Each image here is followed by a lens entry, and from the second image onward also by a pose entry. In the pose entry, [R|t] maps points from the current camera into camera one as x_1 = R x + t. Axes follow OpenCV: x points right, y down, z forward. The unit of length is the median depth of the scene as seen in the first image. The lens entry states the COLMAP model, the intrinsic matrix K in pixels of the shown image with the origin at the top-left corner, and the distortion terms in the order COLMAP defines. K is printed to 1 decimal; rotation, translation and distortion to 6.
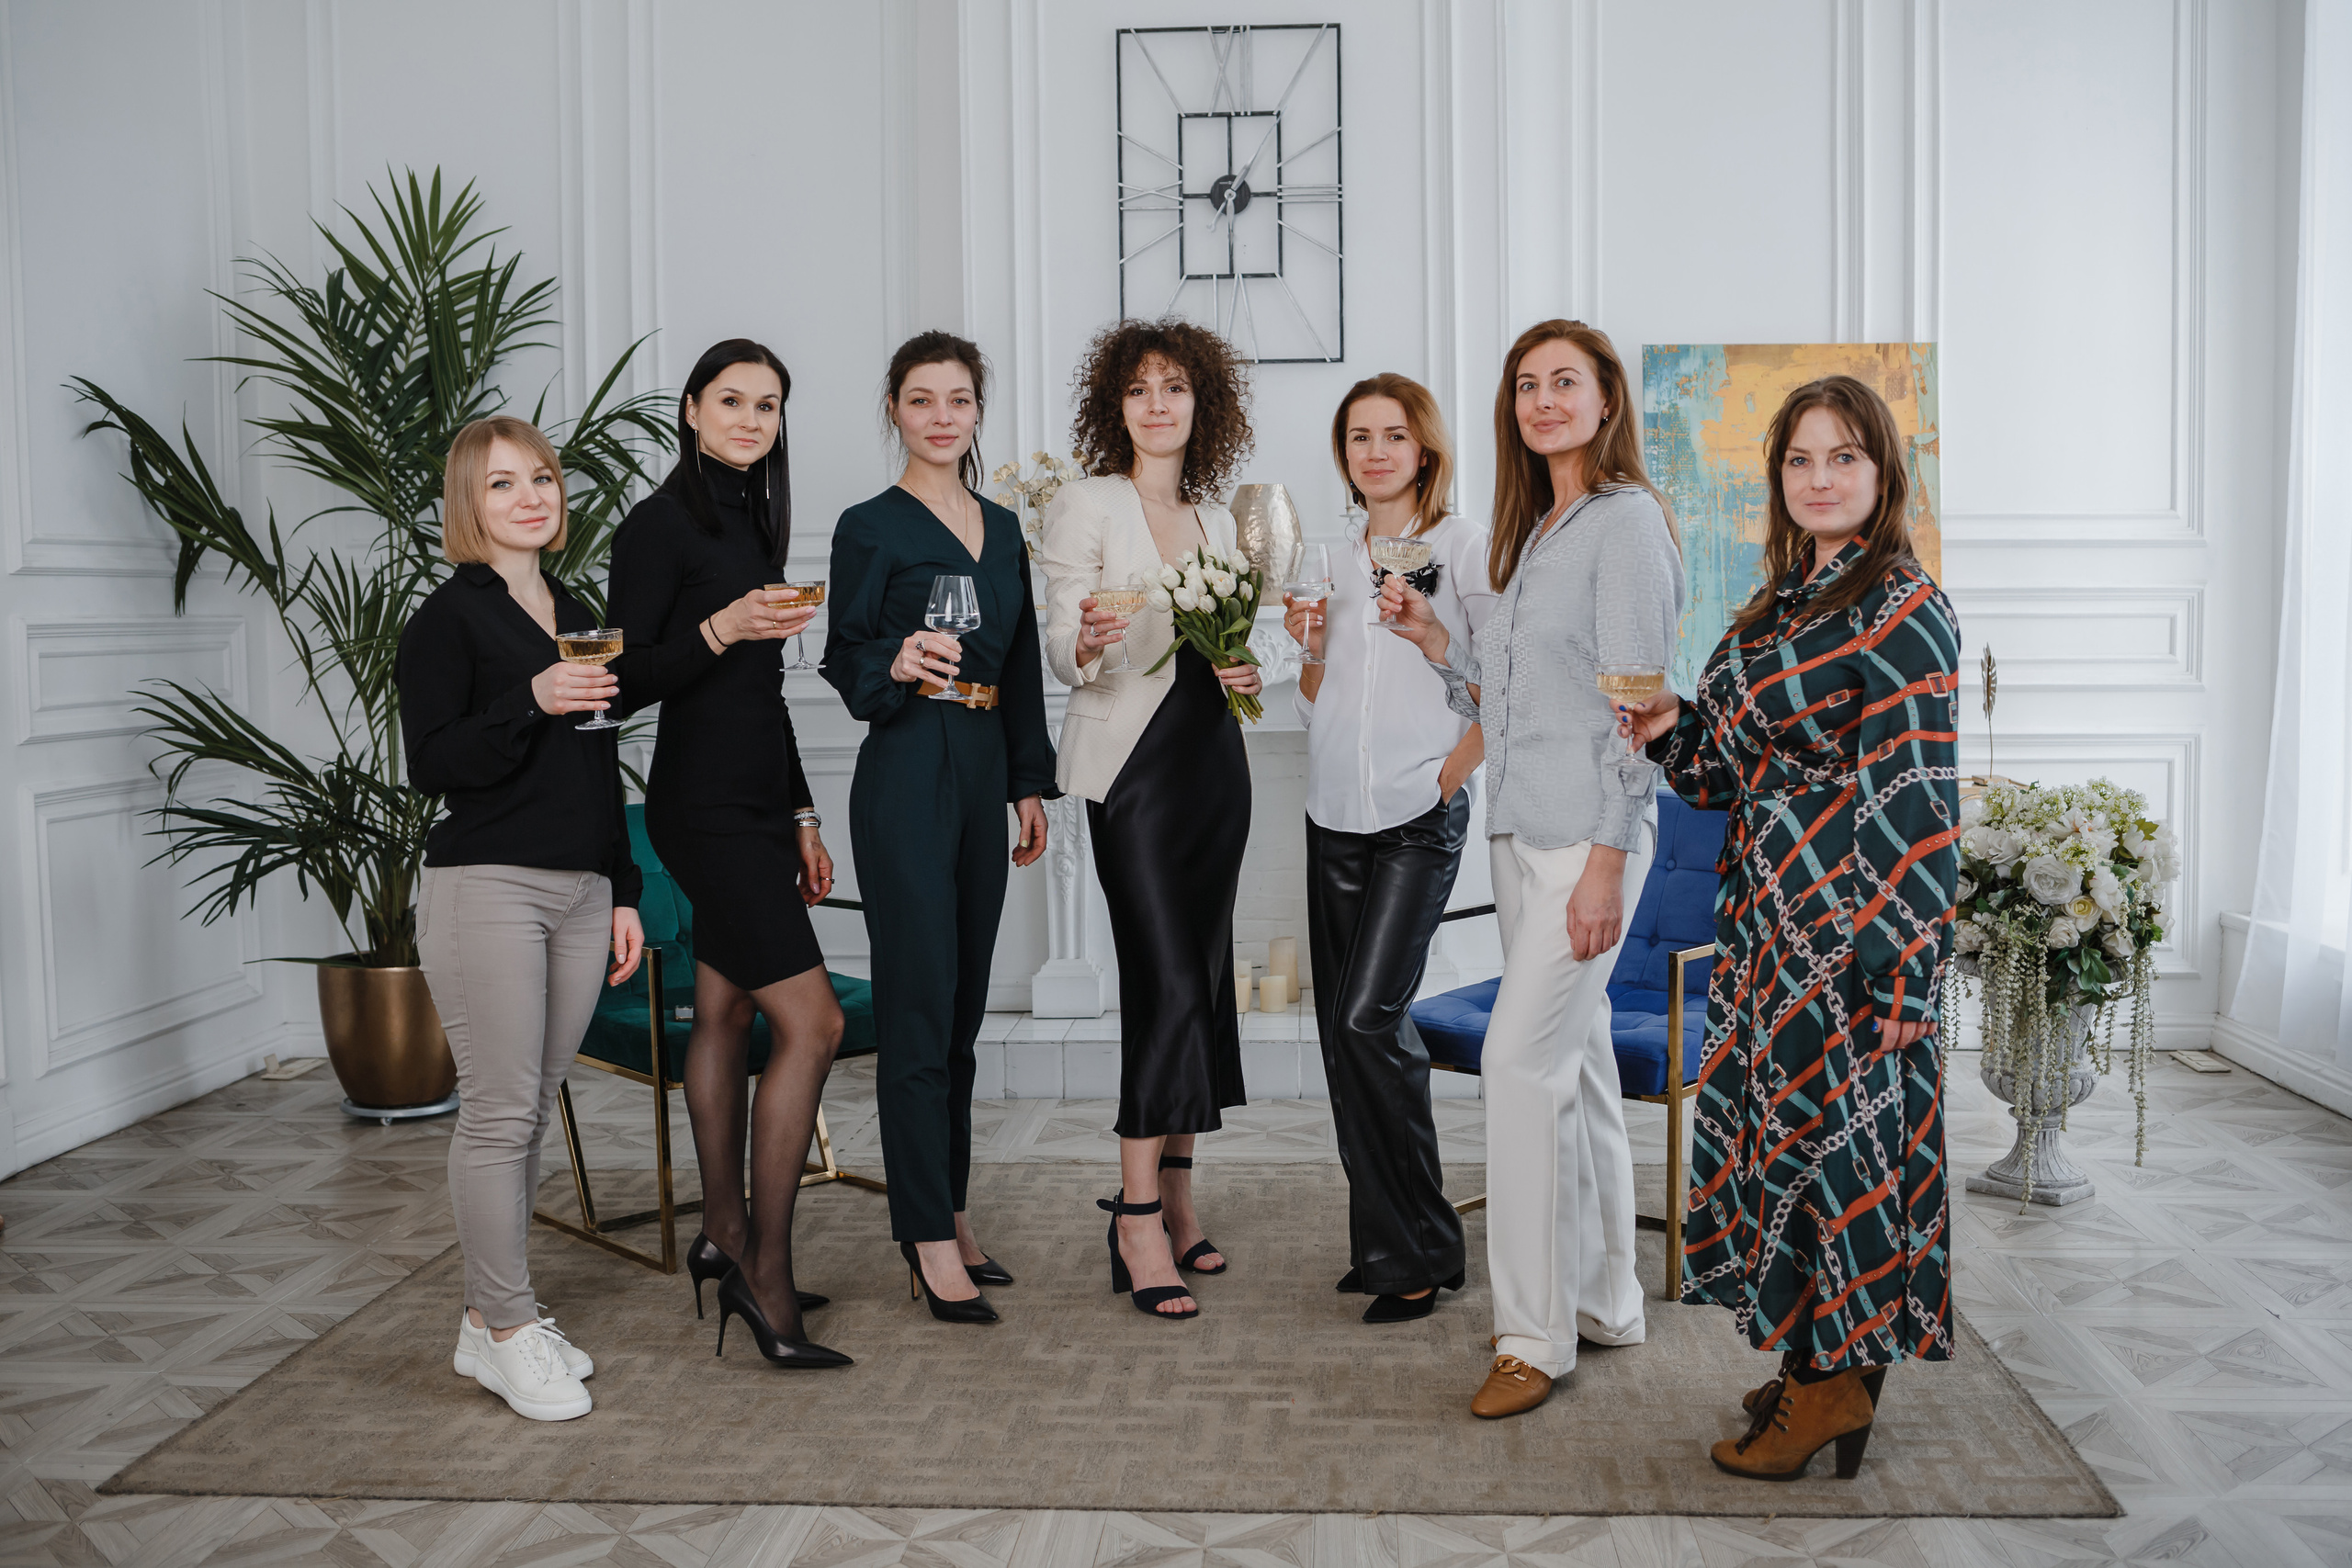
lens RADIAL K [[2429.8, 0, 1158.2], [0, 2429.8, 783.3], [0, 0, 1]] dist [0.009852, 0.350419]
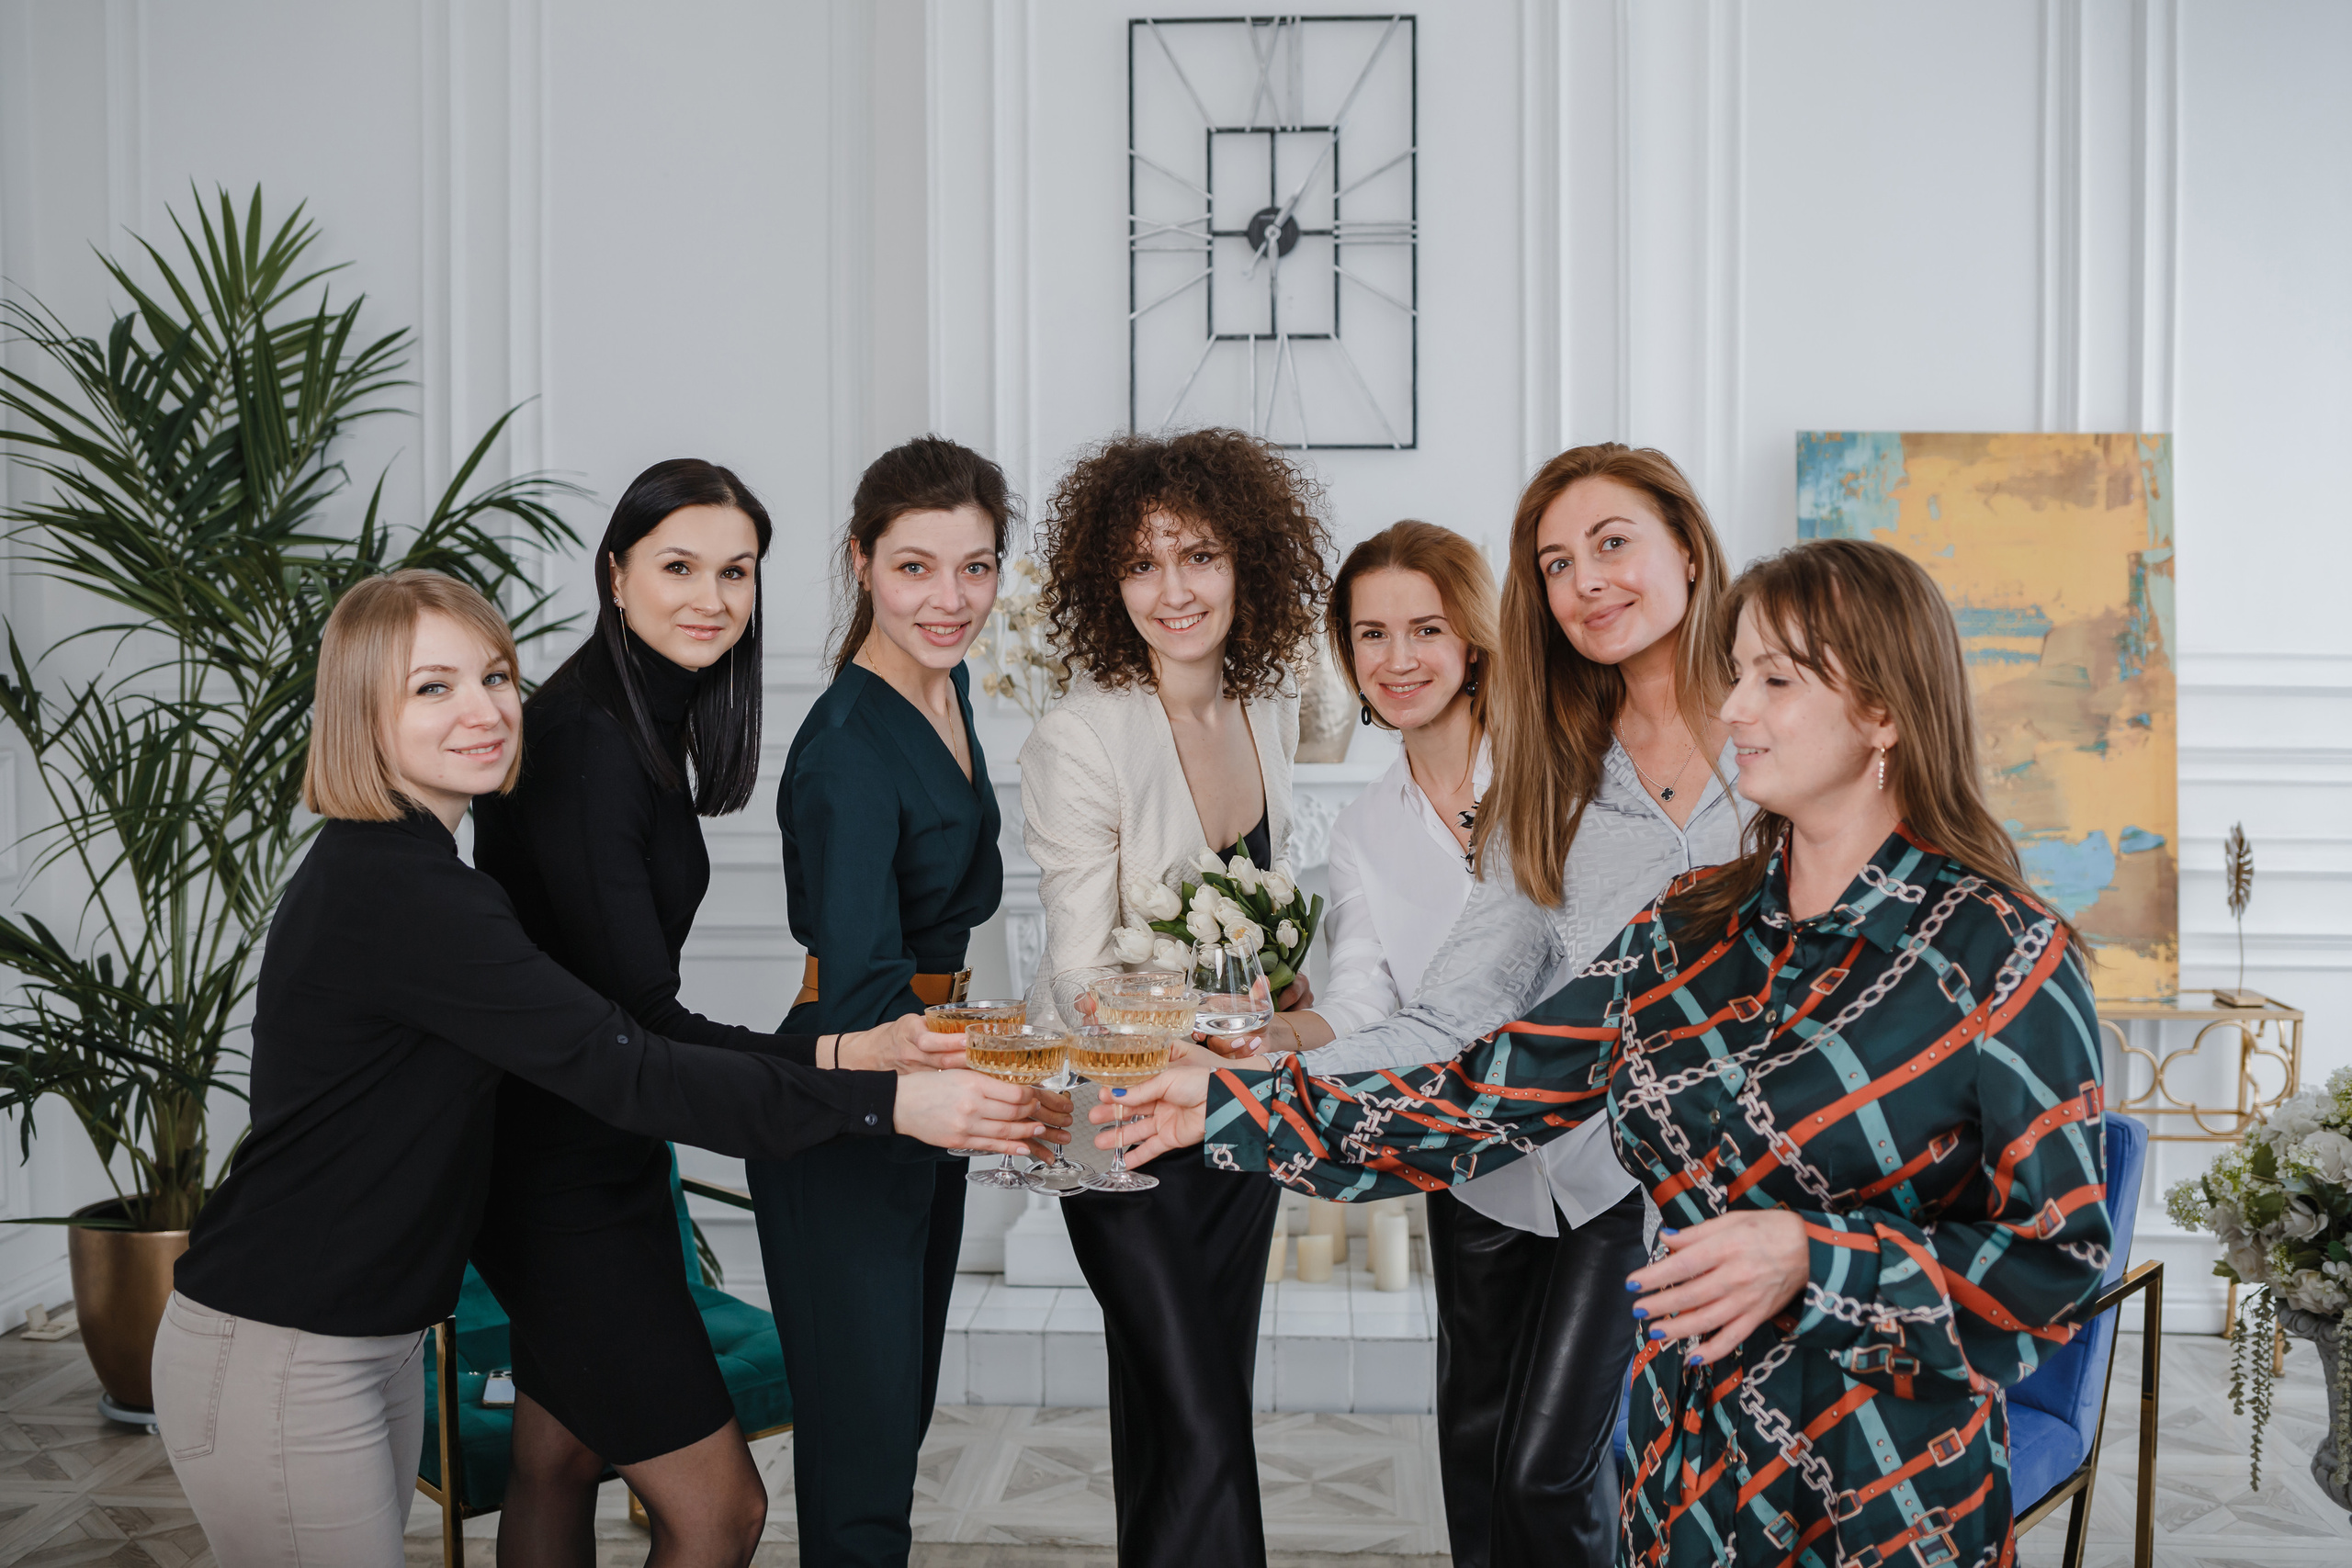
lens RADIAL K [[2341.9, 0, 1176.0], [0, 2341.9, 784.0], [0, 0, 1]] dist [-0.019266, 0.247334]
pose [[0.999920, 0.011876, 0.004414, -0.002373], [-0.011869, 0.999928, -0.001536, -0.063901], [-0.004432, 0.001483, 0.999989, 0.251866]]
